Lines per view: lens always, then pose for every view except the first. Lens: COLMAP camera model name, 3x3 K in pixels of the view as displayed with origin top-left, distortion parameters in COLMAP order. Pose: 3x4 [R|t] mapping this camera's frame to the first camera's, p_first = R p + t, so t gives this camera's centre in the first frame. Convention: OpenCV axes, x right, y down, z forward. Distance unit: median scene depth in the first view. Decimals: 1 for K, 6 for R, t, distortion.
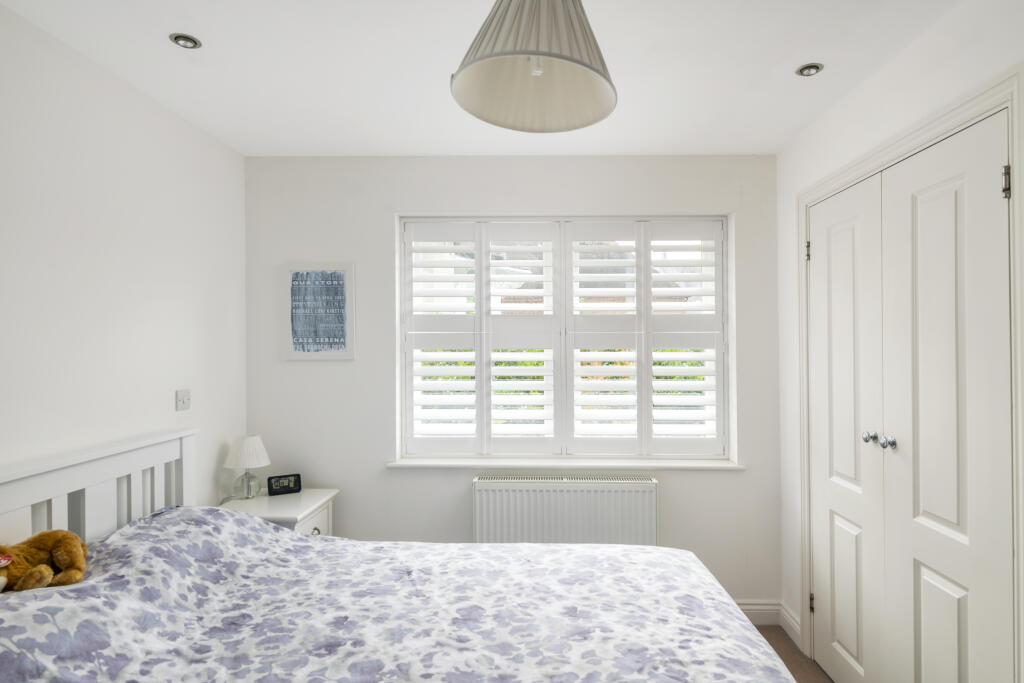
lens RADIAL K [[557.8, 0, 514.2], [0, 557.8, 351.7], [0, 0, 1]] dist [0.005706, -0.000404]
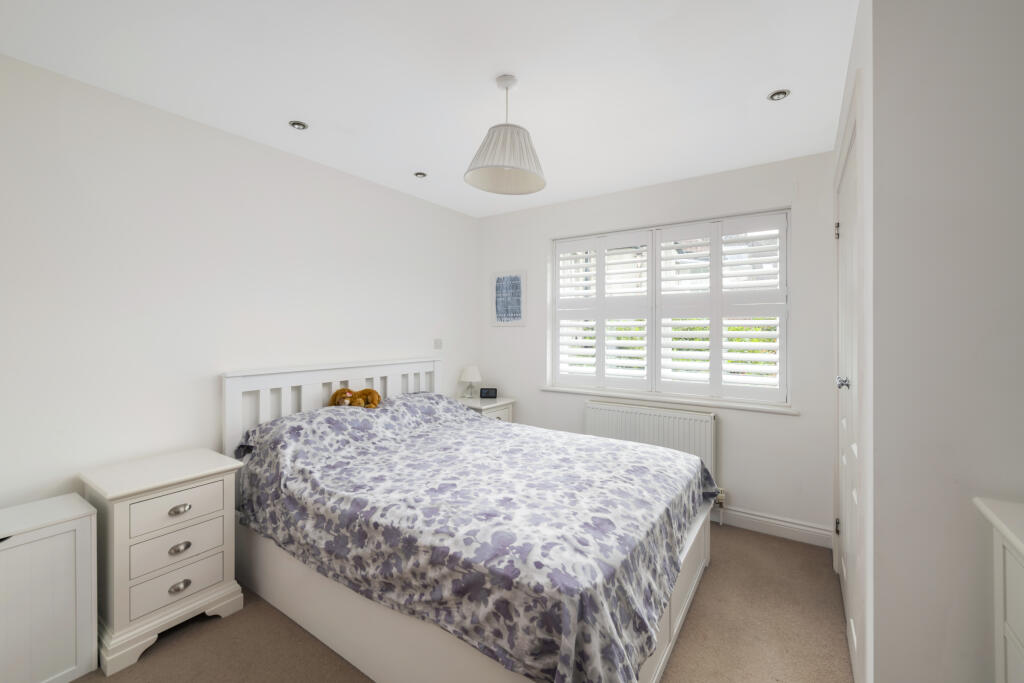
lens RADIAL K [[416.6, 0, 513.4], [0, 416.6, 334.9], [0, 0, 1]] dist [0.000792, -0.000087]
pose [[0.839371, 0.006781, -0.543517, 0.602290], [-0.008680, 0.999962, -0.000929, 0.068868], [0.543490, 0.005497, 0.839398, -0.167057]]
